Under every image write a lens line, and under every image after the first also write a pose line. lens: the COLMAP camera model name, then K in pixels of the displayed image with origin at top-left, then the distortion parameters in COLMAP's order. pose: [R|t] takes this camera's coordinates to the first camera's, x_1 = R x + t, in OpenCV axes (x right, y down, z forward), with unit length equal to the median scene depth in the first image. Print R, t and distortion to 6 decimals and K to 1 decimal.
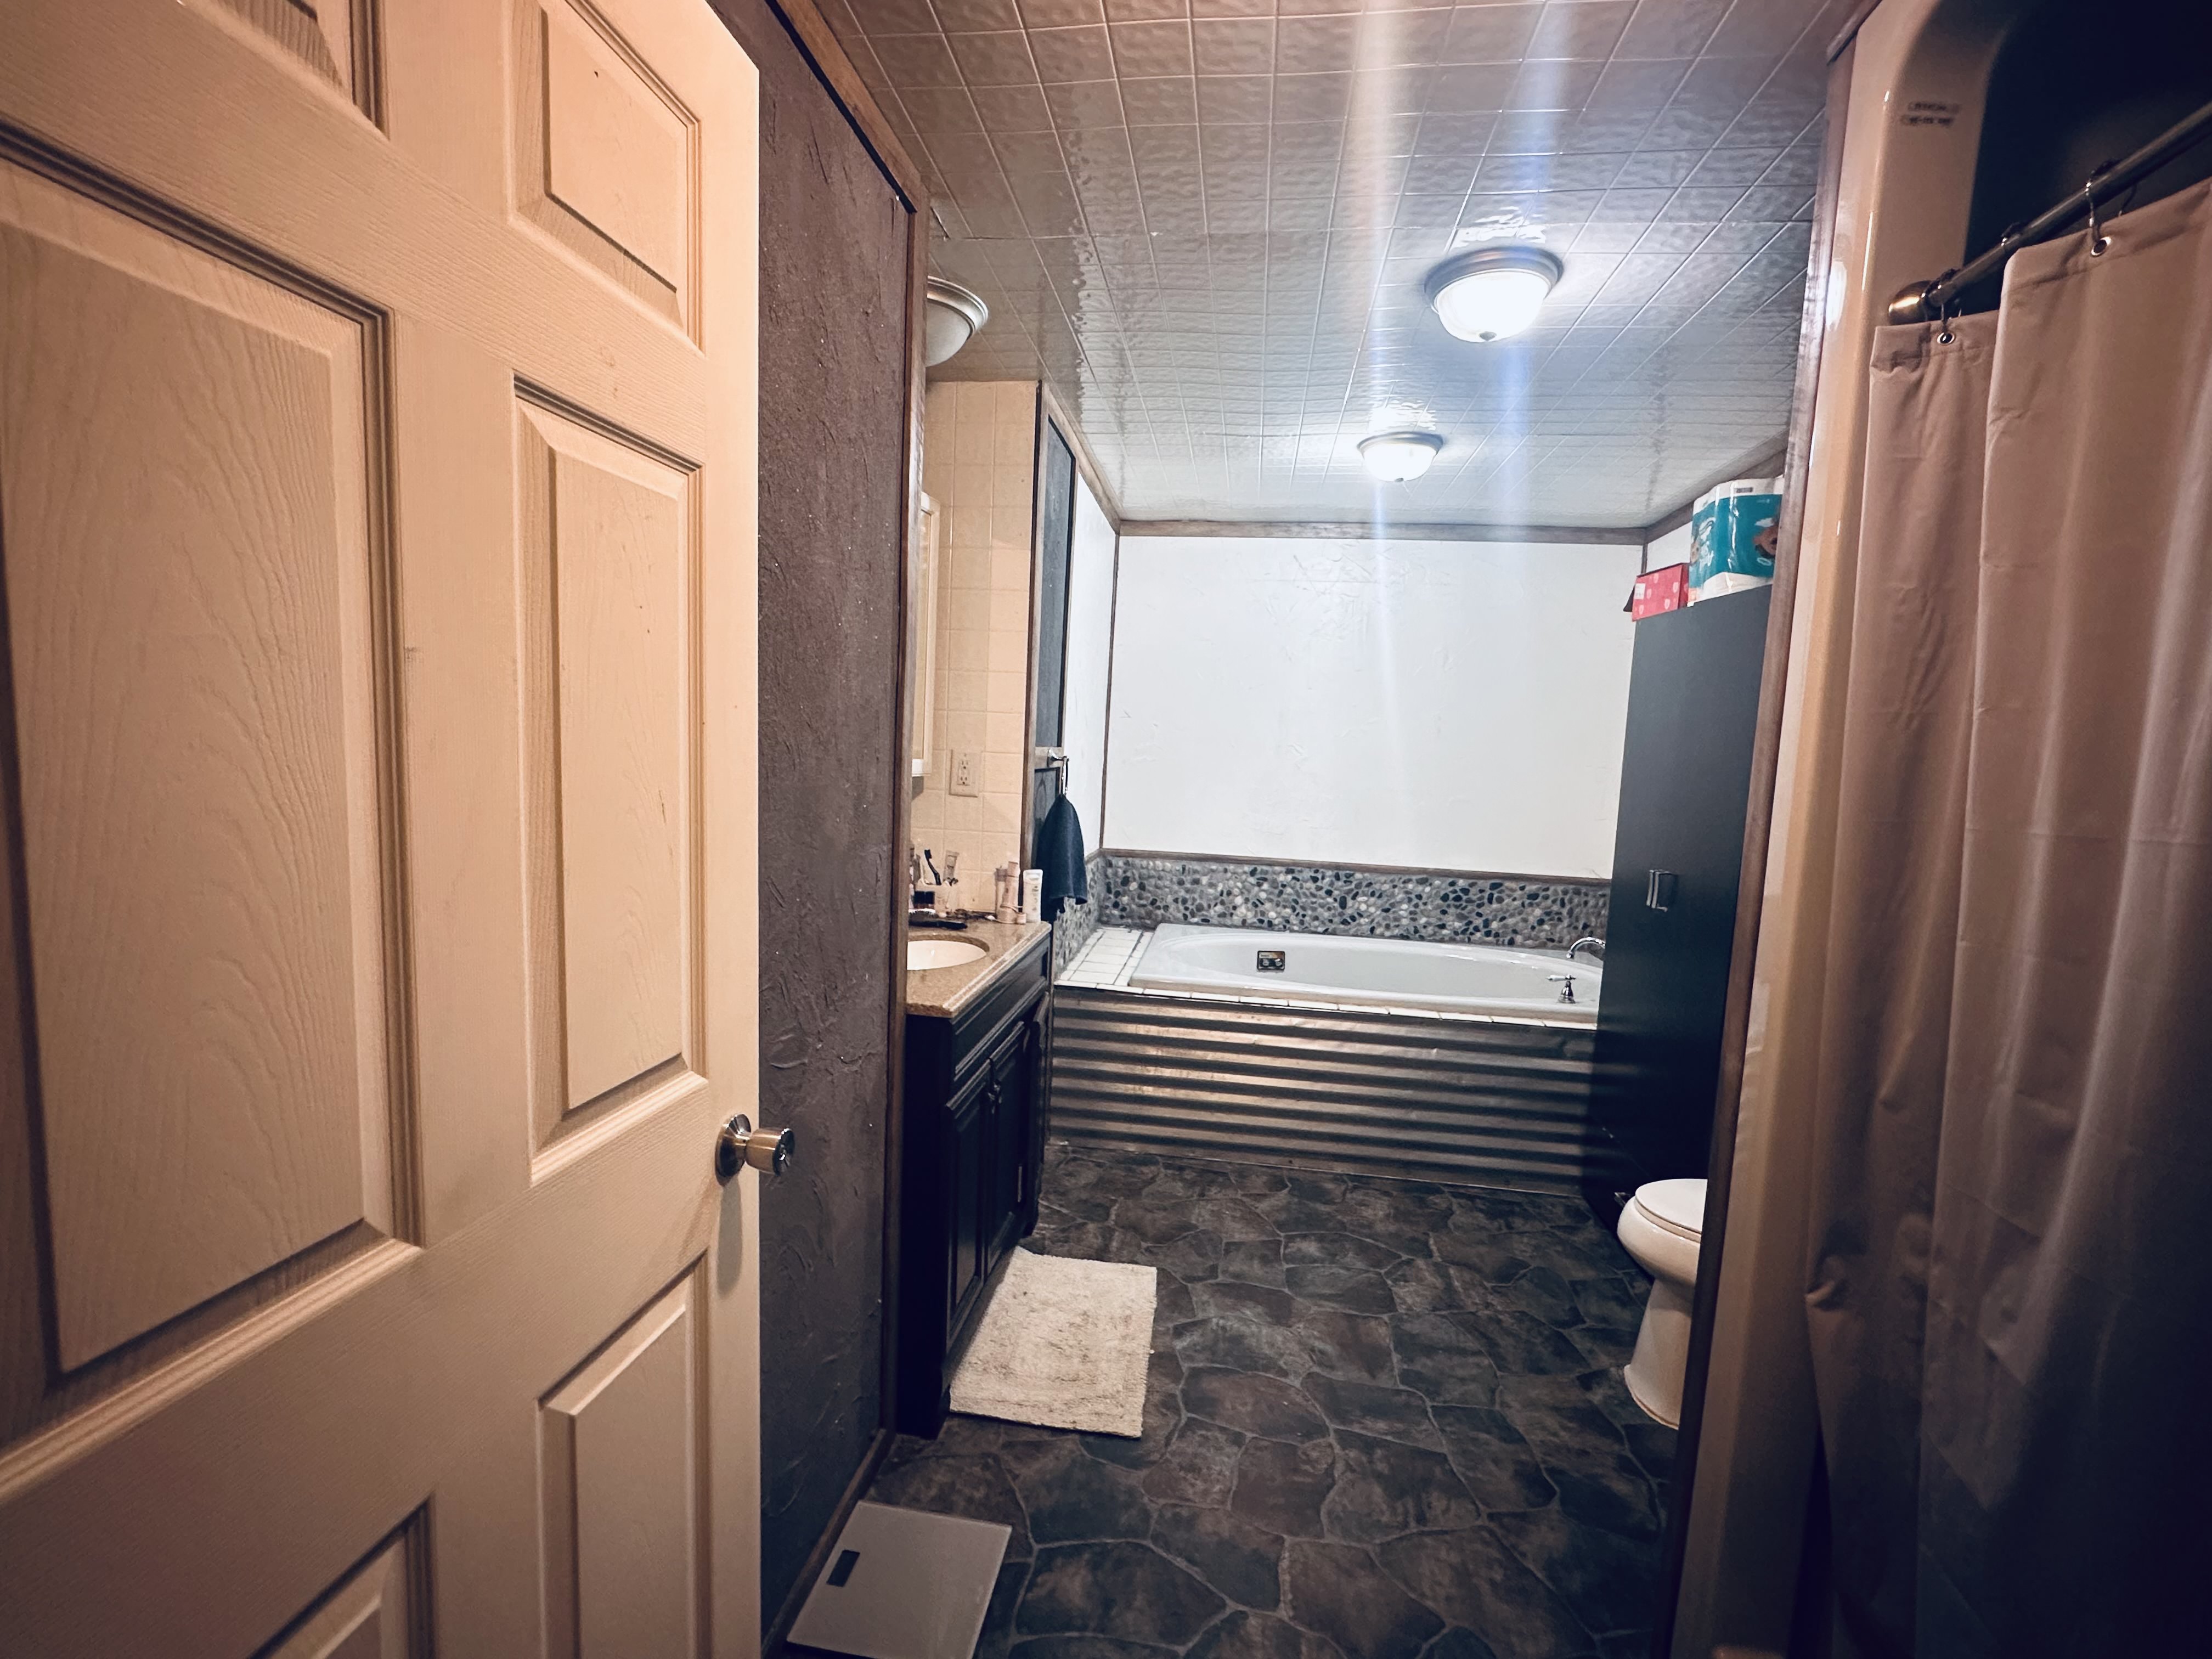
lens RADIAL K [[1008.6, 0, 1103.5], [0, 1008.6, 835.3], [0, 0, 1]] dist [-0.008604, 0.001056]
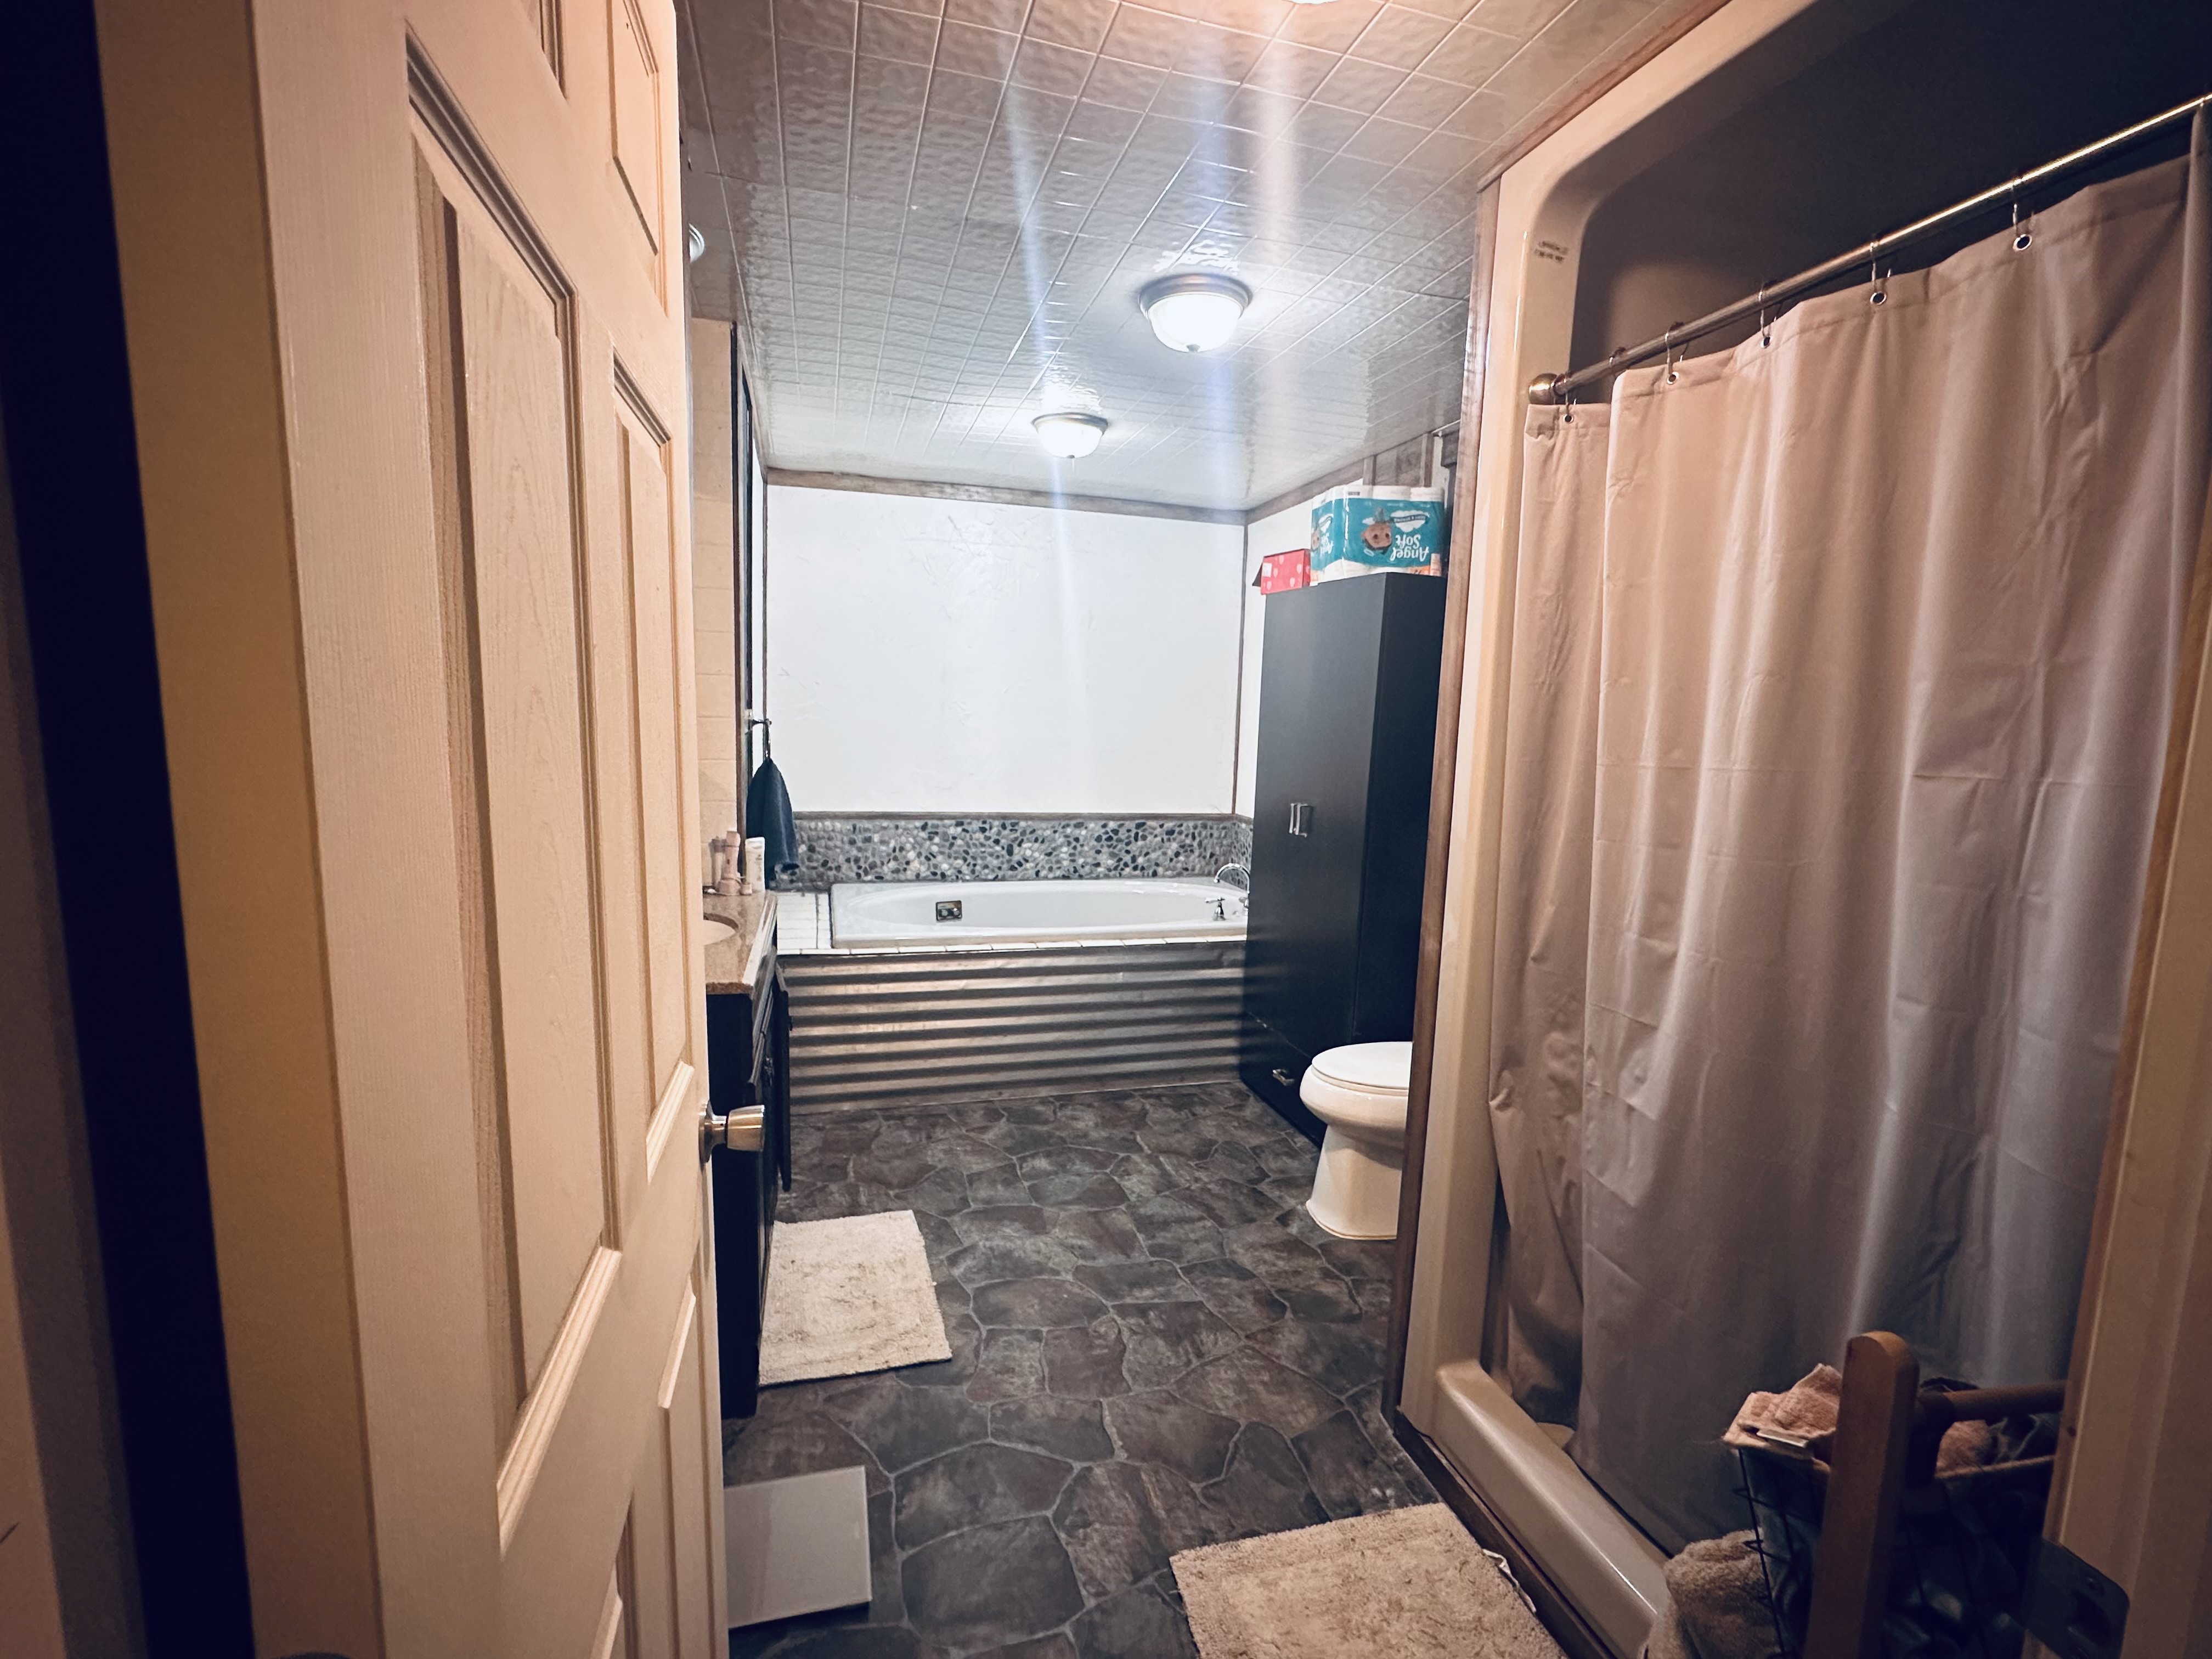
lens RADIAL K [[1008.6, 0, 1113.9], [0, 1008.6, 834.7], [0, 0, 1]] dist [-0.008604, 0.001056]
pose [[0.910708, -0.066904, 0.407597, -0.165709], [0.047536, 0.997215, 0.057474, -0.009064], [-0.410307, -0.032967, 0.911351, -0.025128]]
